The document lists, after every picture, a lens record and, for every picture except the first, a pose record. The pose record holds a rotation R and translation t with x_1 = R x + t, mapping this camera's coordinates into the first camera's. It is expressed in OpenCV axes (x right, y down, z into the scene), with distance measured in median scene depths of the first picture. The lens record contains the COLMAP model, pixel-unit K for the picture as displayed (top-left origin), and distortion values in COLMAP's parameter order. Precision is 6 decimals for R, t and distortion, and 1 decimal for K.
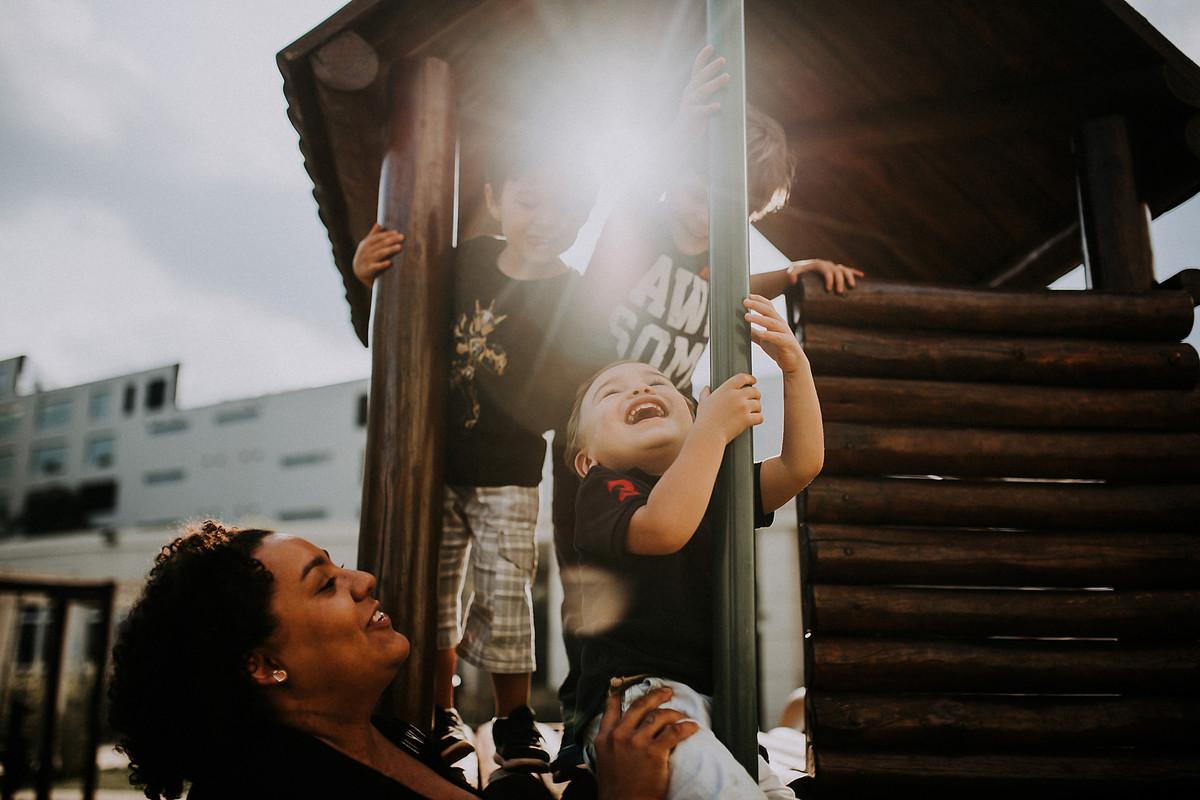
lens RADIAL K [[1498.3, 0, 600.0], [0, 1498.3, 400.0], [0, 0, 1]] dist [-0.025851, 0.033416]
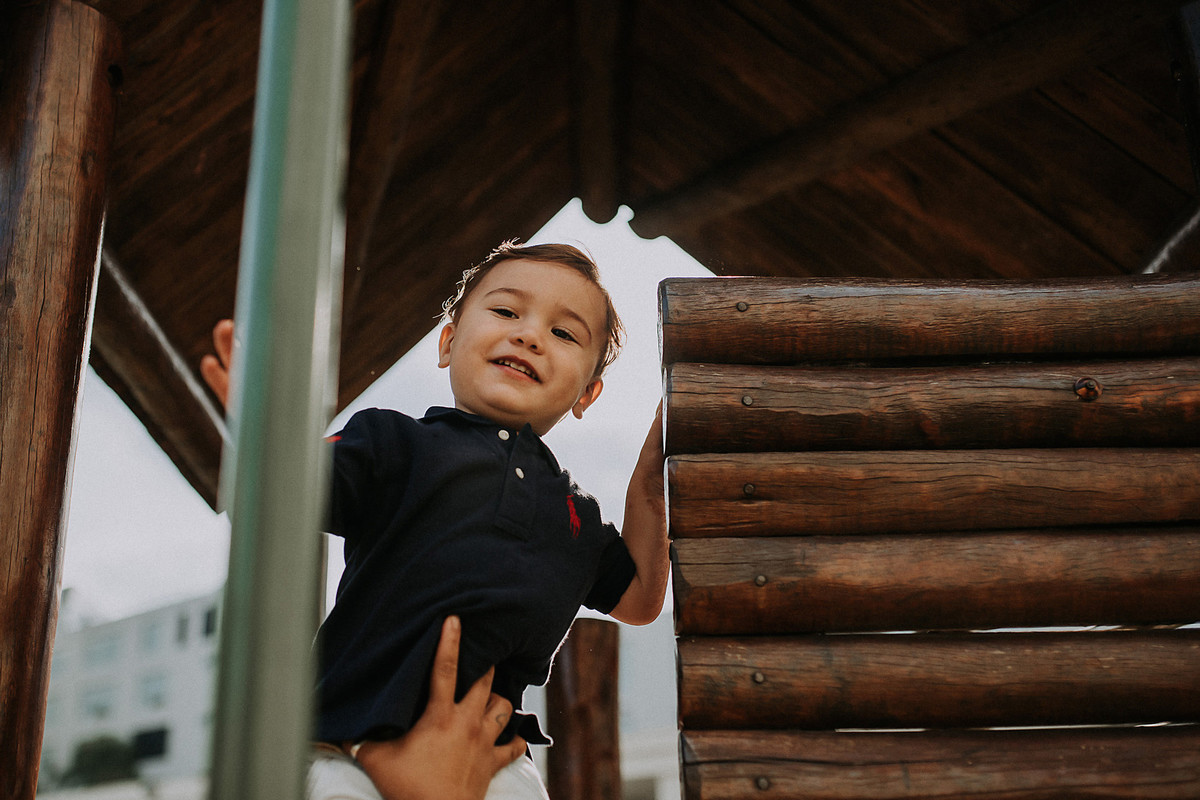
lens RADIAL K [[1498.3, 0, 600.0], [0, 1498.3, 400.0], [0, 0, 1]] dist [-0.025851, 0.033416]
pose [[0.984471, -0.079691, -0.156418, 0.196170], [0.055164, 0.986324, -0.155310, 0.046796], [0.166656, 0.144269, 0.975404, 0.458340]]
